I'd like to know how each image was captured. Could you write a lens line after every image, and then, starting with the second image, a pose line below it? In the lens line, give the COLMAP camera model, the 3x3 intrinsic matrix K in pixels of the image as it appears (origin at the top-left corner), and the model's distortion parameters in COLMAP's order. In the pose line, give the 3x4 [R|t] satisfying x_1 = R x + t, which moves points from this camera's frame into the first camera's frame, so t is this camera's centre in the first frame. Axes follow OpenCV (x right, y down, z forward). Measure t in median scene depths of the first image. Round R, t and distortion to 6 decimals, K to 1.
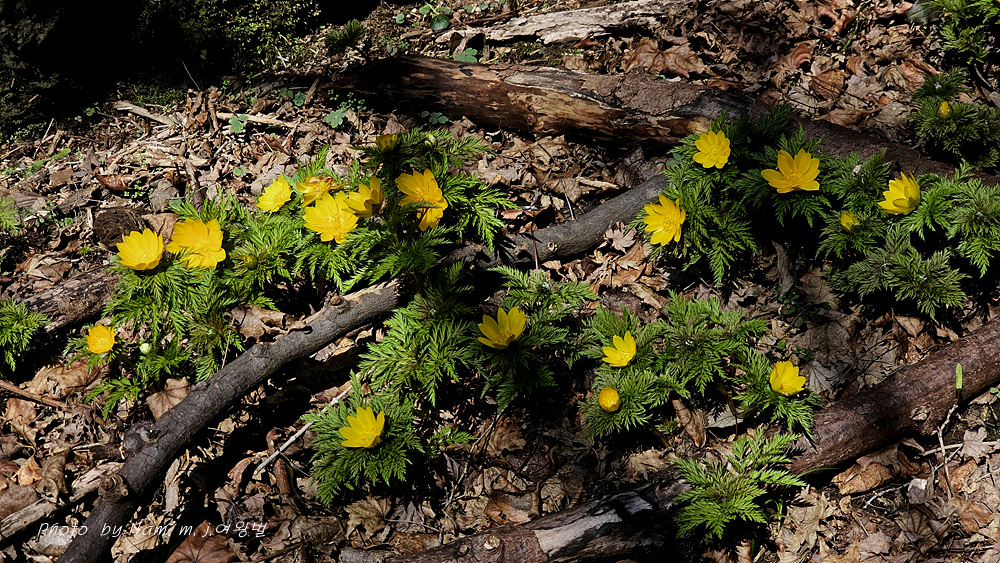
lens RADIAL K [[2053.7, 0, 499.9], [0, 2053.7, 281.4], [0, 0, 1]] dist [0.001417, 0.000000]
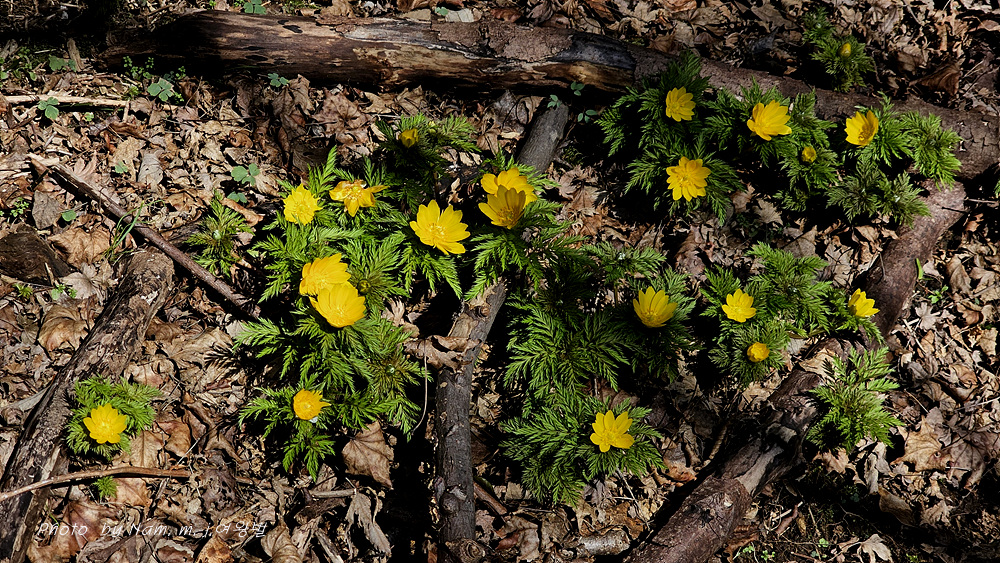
lens RADIAL K [[2053.7, 0, 499.7], [0, 2053.7, 281.5], [0, 0, 1]] dist [0.001417, 0.000000]
pose [[0.732493, -0.209553, 0.647720, -0.639518], [0.090904, 0.973033, 0.211999, -0.193107], [-0.674678, -0.096408, 0.731789, 0.205273]]
